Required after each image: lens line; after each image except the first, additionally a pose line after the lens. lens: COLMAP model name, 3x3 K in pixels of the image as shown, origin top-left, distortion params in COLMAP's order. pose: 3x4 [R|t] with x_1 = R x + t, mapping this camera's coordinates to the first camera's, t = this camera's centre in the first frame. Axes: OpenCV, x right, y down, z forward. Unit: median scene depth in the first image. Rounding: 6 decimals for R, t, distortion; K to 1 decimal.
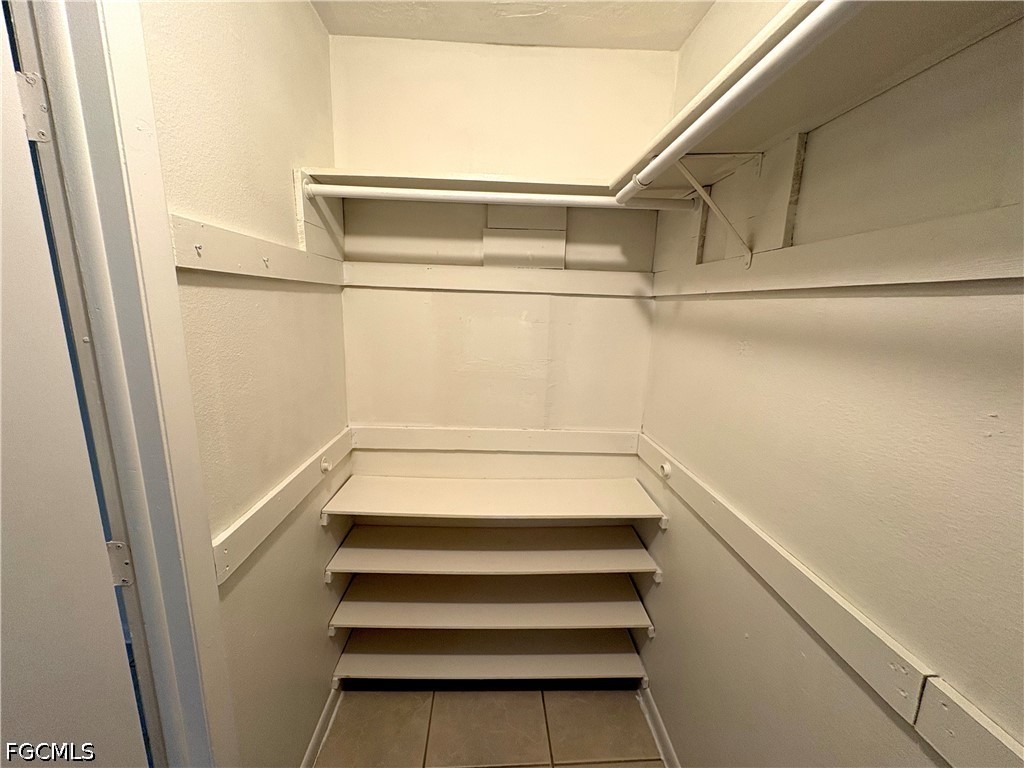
lens RADIAL K [[405.3, 0, 513.1], [0, 405.3, 385.8], [0, 0, 1]] dist [-0.001884, -0.000090]
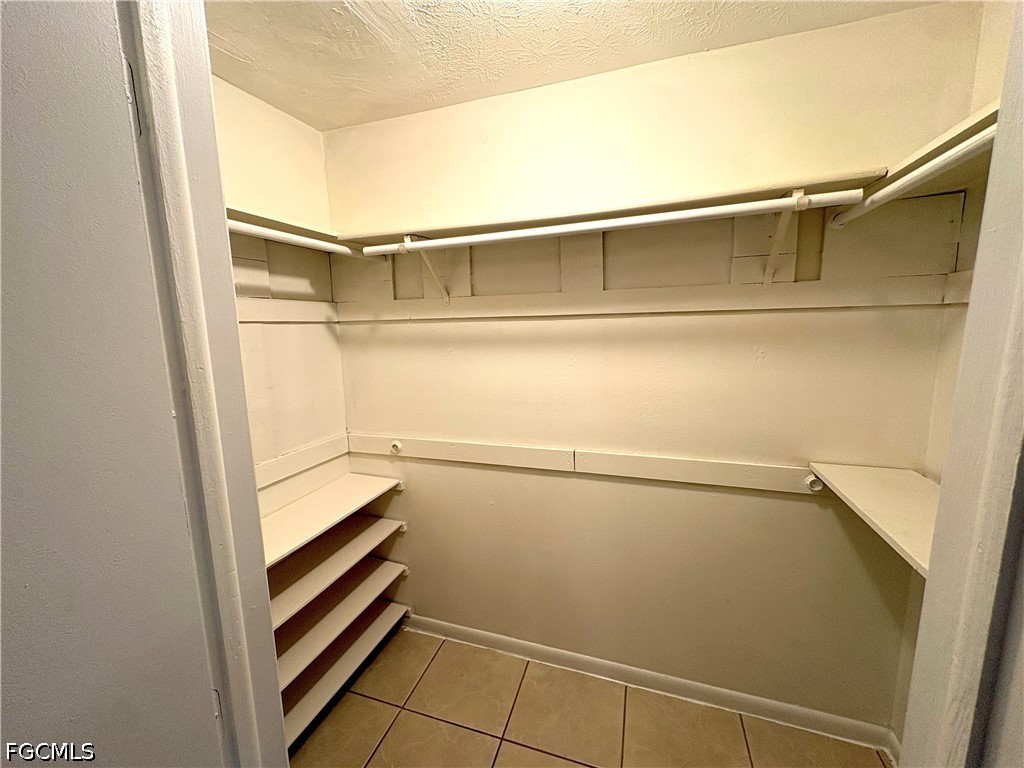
lens RADIAL K [[405.3, 0, 511.0], [0, 405.3, 383.5], [0, 0, 1]] dist [-0.001884, -0.000090]
pose [[0.376445, -0.174975, 0.909766, -0.617444], [0.212986, 0.972045, 0.098823, -0.047194], [-0.901624, 0.156565, 0.403188, 0.059670]]
